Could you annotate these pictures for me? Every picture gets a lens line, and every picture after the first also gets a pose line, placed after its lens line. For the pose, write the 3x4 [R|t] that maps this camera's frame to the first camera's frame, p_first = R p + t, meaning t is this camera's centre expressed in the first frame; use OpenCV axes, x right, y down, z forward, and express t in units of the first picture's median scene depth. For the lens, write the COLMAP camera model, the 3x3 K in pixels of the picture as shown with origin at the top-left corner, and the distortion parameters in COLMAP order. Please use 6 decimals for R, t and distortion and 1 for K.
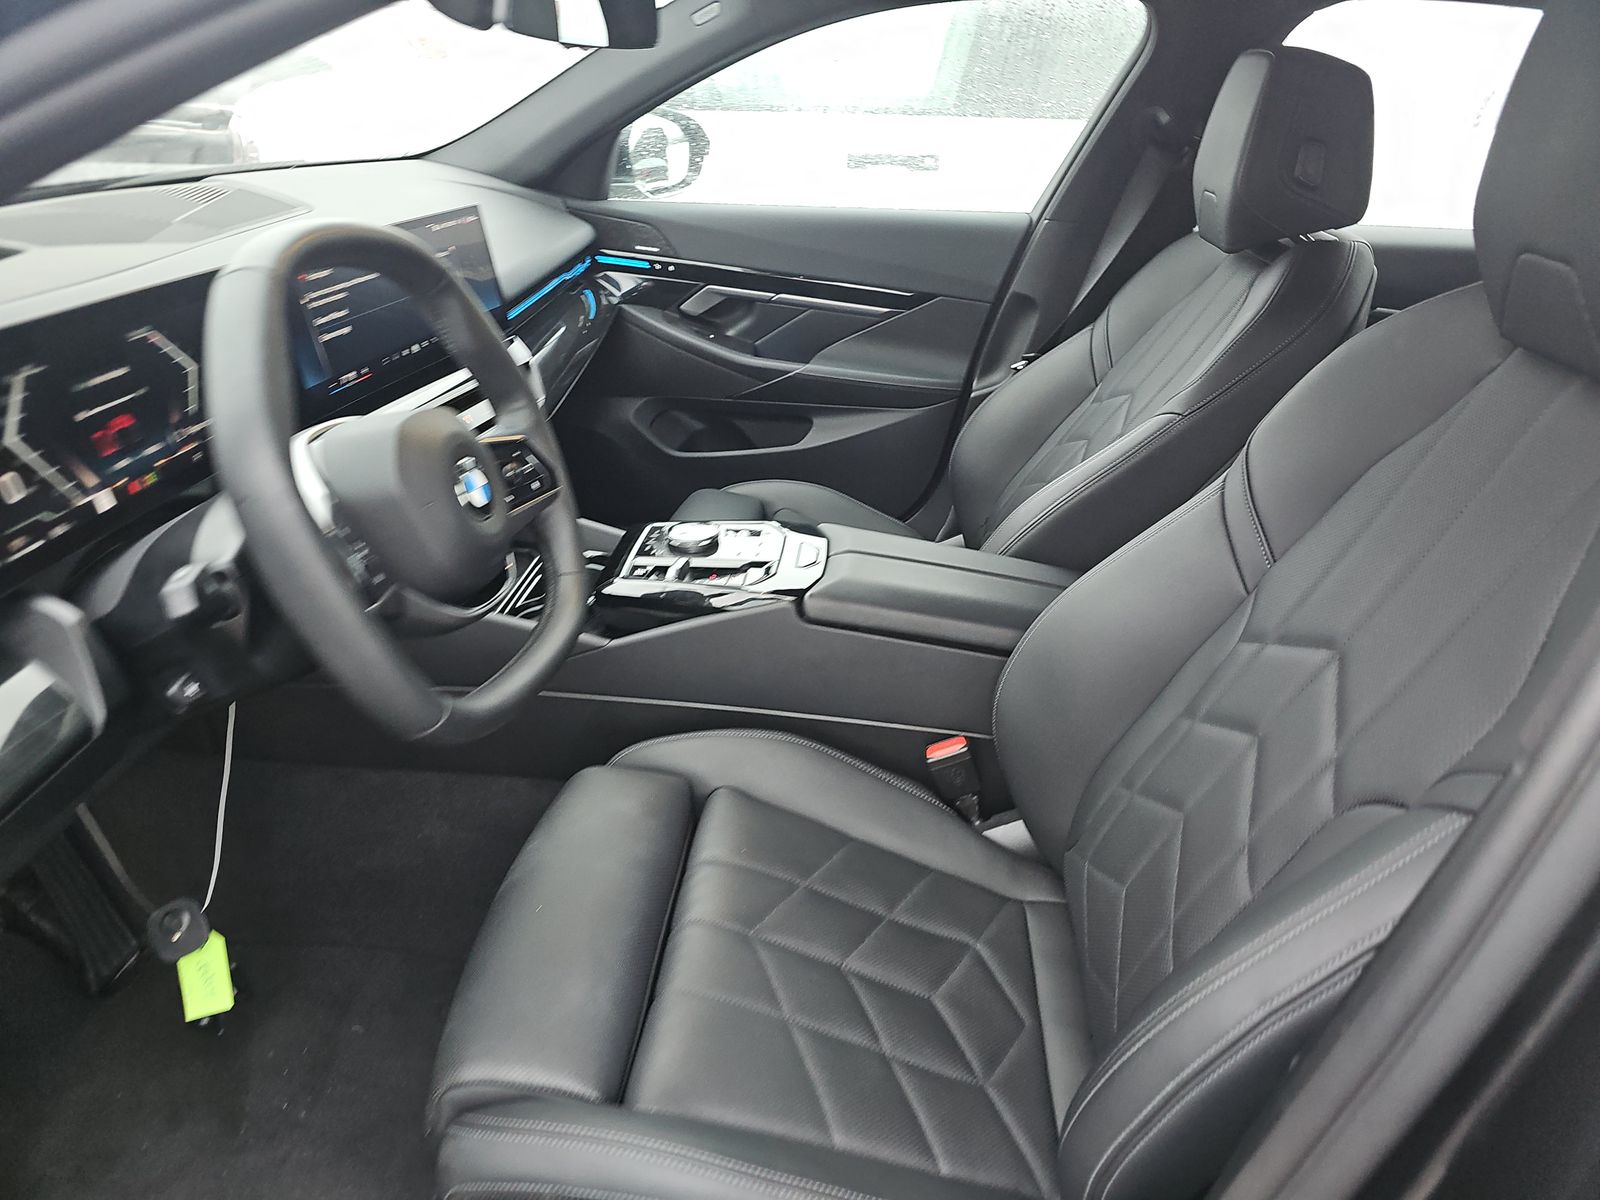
lens RADIAL K [[1075.5, 0, 793.8], [0, 1075.5, 591.2], [0, 0, 1]] dist [0.017660, -0.010967]
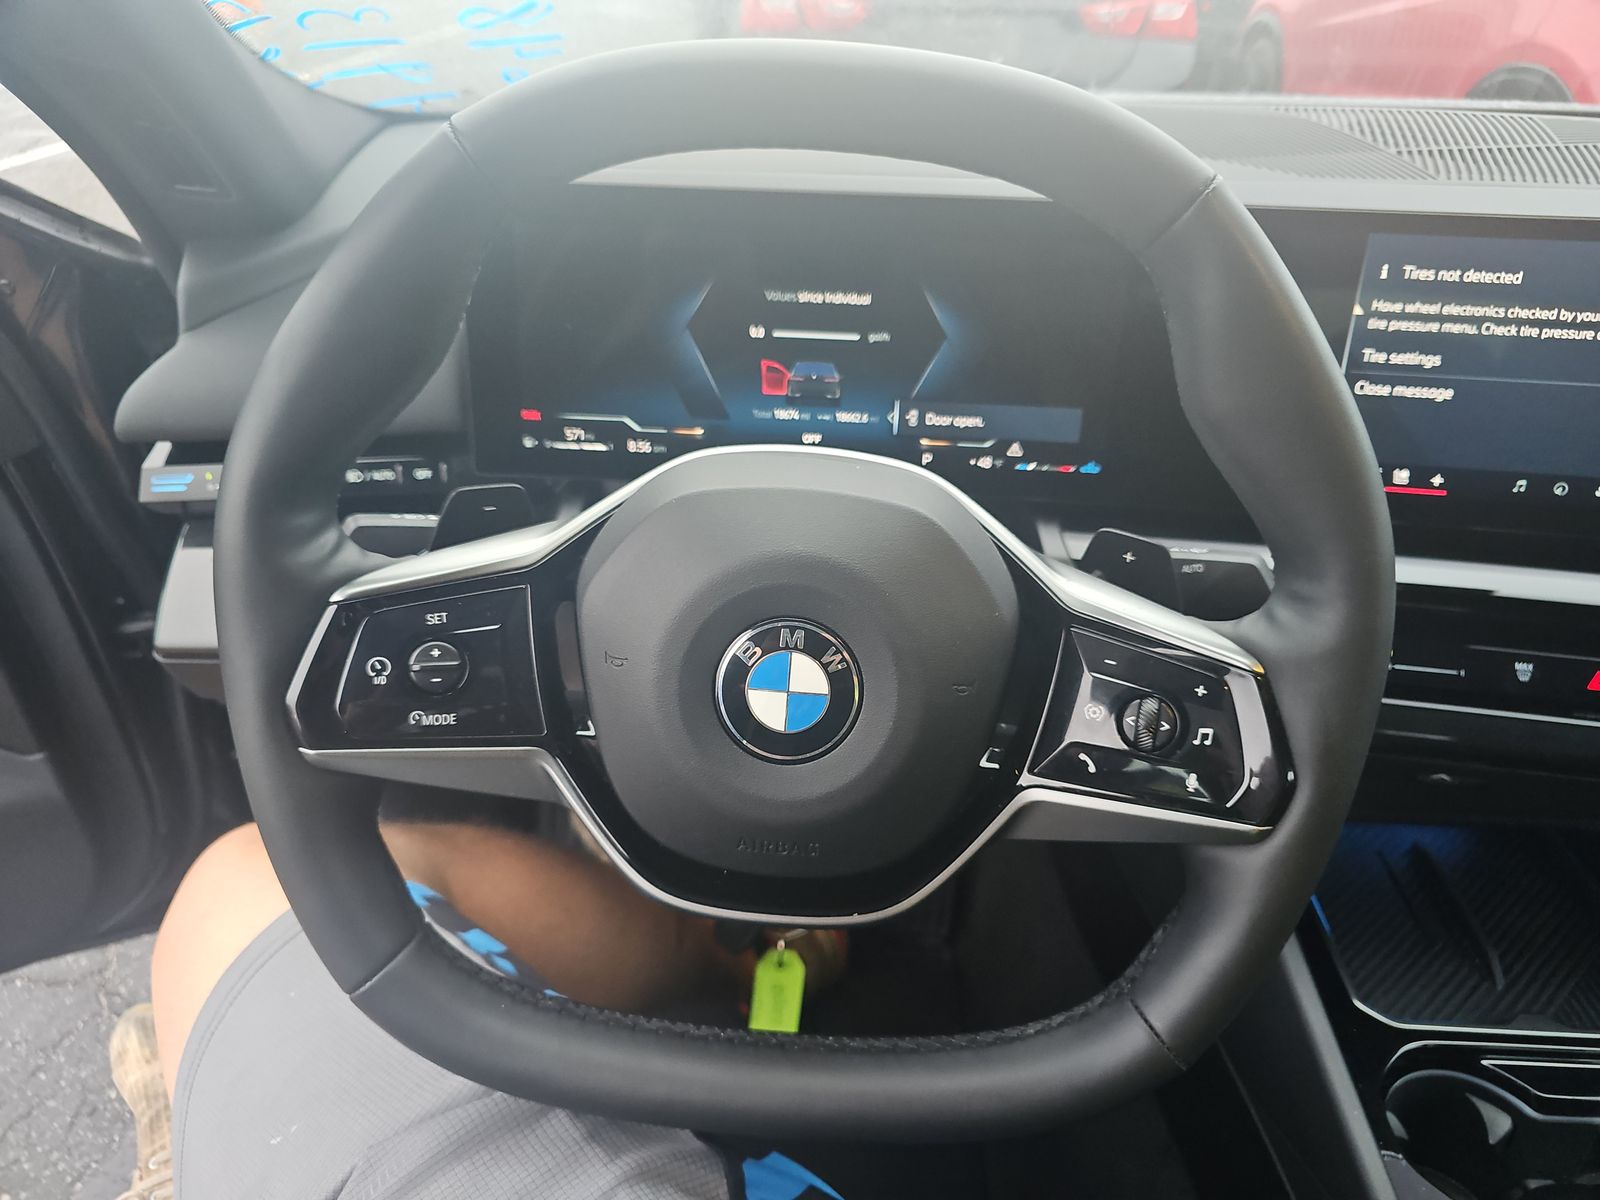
lens RADIAL K [[1075.5, 0, 816.7], [0, 1075.5, 601.8], [0, 0, 1]] dist [0.017660, -0.010967]
pose [[0.052123, 0.468752, -0.881791, 0.031710], [-0.459455, 0.795244, 0.395586, -0.132802], [0.886670, 0.384524, 0.256822, 0.375767]]
